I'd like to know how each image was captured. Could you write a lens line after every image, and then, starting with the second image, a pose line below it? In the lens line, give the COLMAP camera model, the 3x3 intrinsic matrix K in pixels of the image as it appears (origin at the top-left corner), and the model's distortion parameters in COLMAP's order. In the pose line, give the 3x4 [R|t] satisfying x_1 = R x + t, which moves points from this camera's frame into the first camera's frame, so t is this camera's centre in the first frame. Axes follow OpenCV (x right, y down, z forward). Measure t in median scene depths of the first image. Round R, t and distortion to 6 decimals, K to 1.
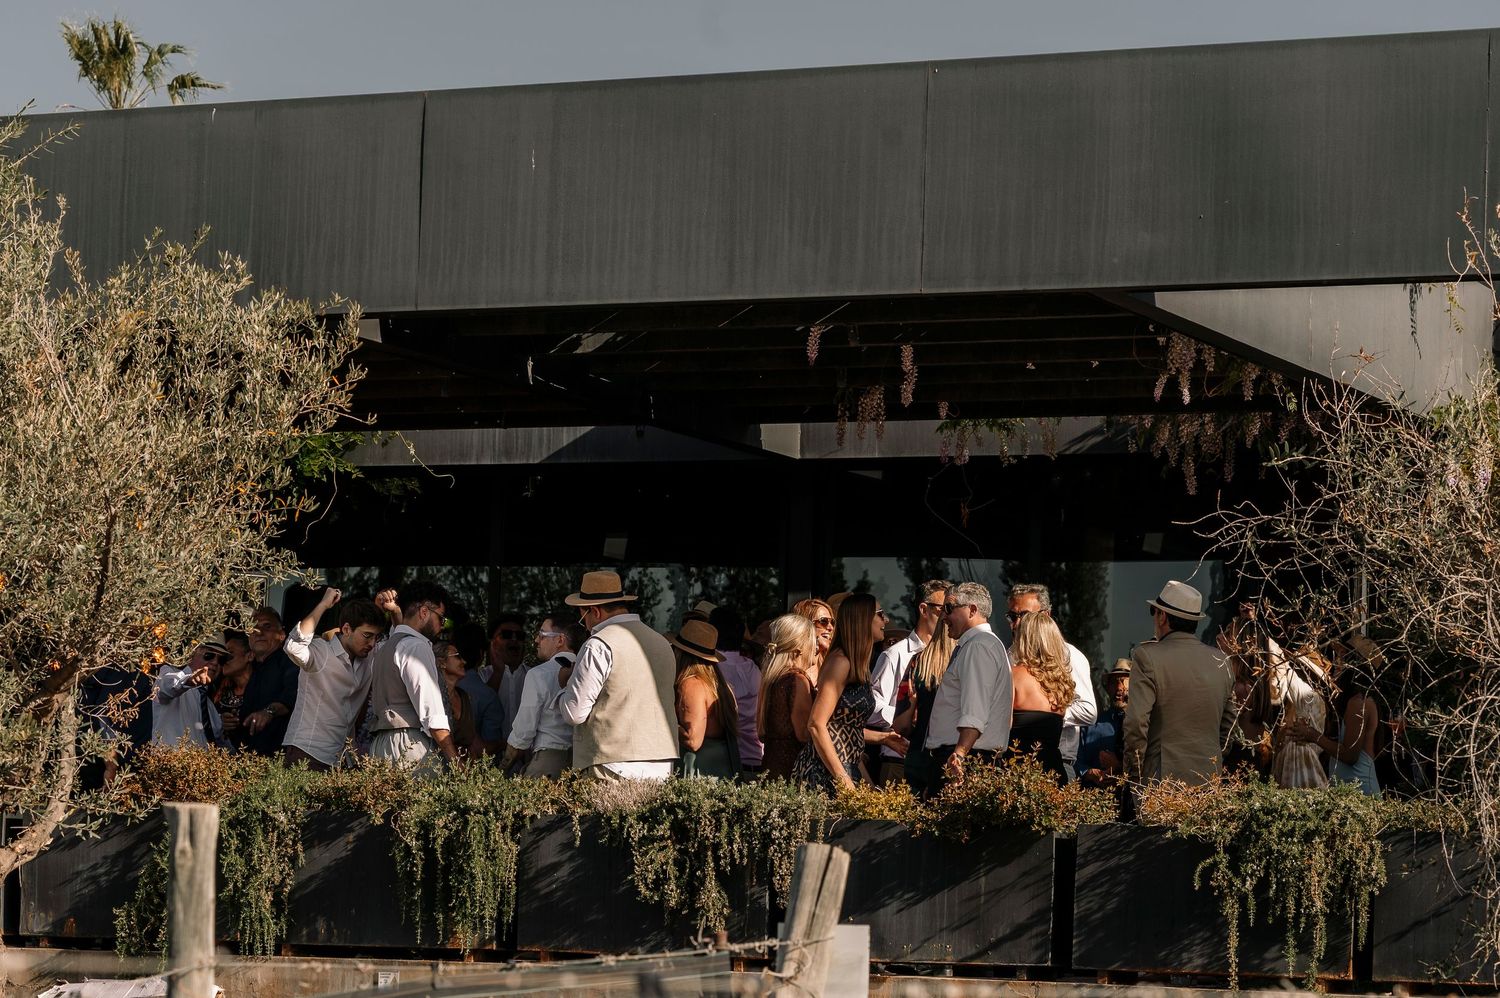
lens RADIAL K [[3683.1, 0, 750.0], [0, 3683.1, 499.0], [0, 0, 1]] dist [-0.100394, -0.260265]
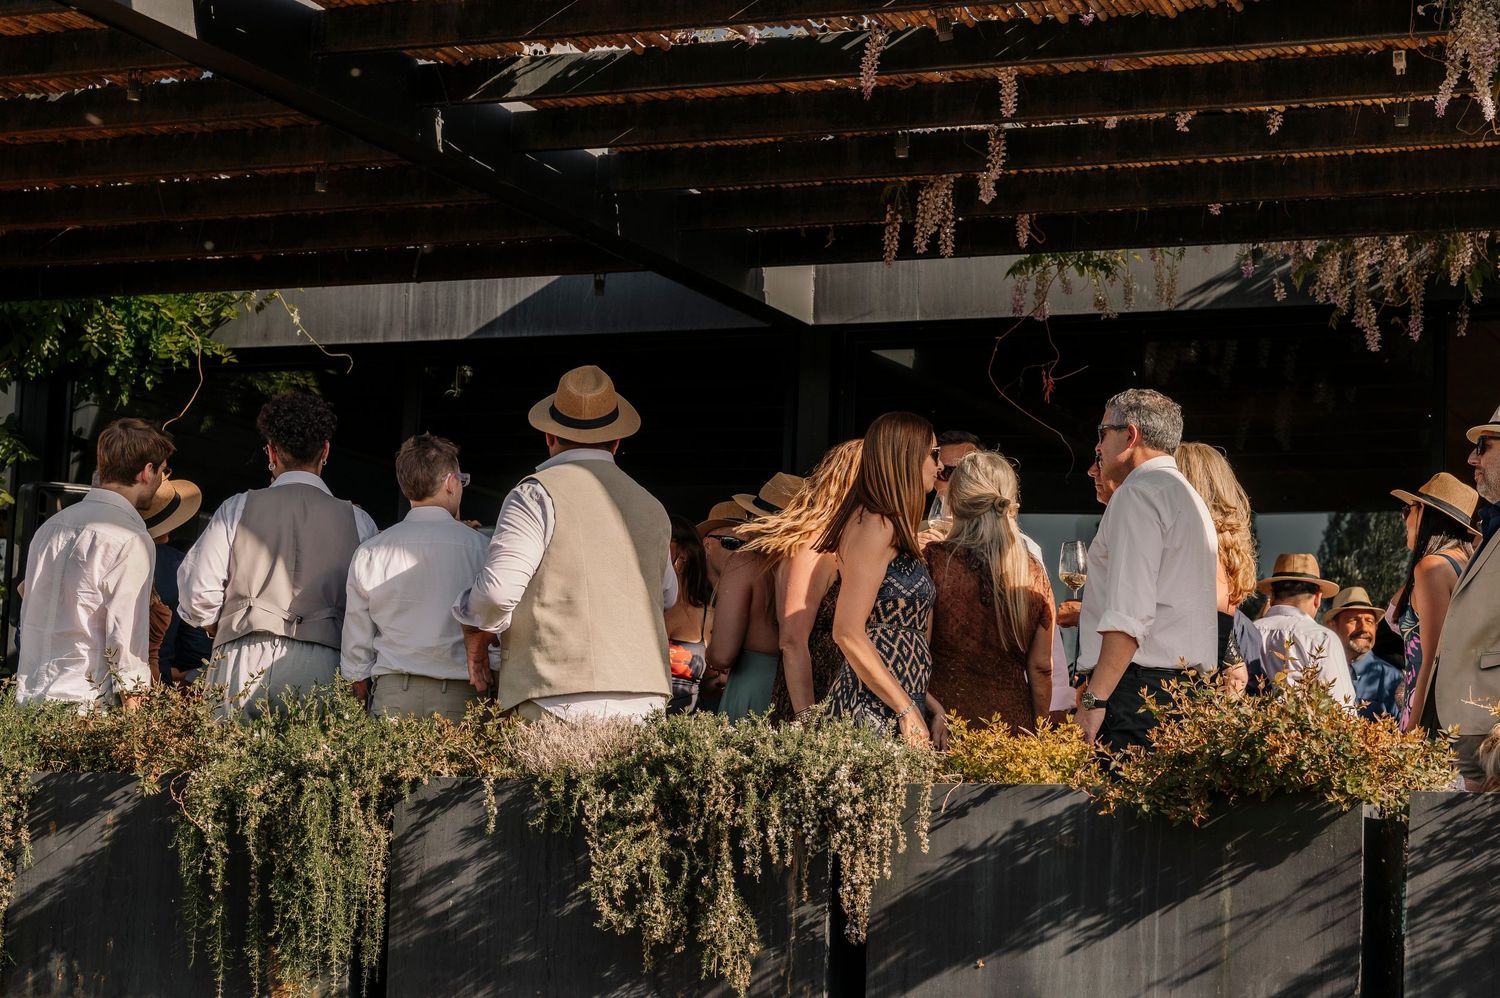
lens RADIAL K [[2946.1, 0, 750.0], [0, 2946.1, 499.0], [0, 0, 1]] dist [-0.042352, 0.011418]
pose [[0.999676, 0.006640, 0.024563, -0.018201], [-0.005934, 0.999570, -0.028722, 0.055223], [-0.024743, 0.028567, 0.999286, 0.537607]]
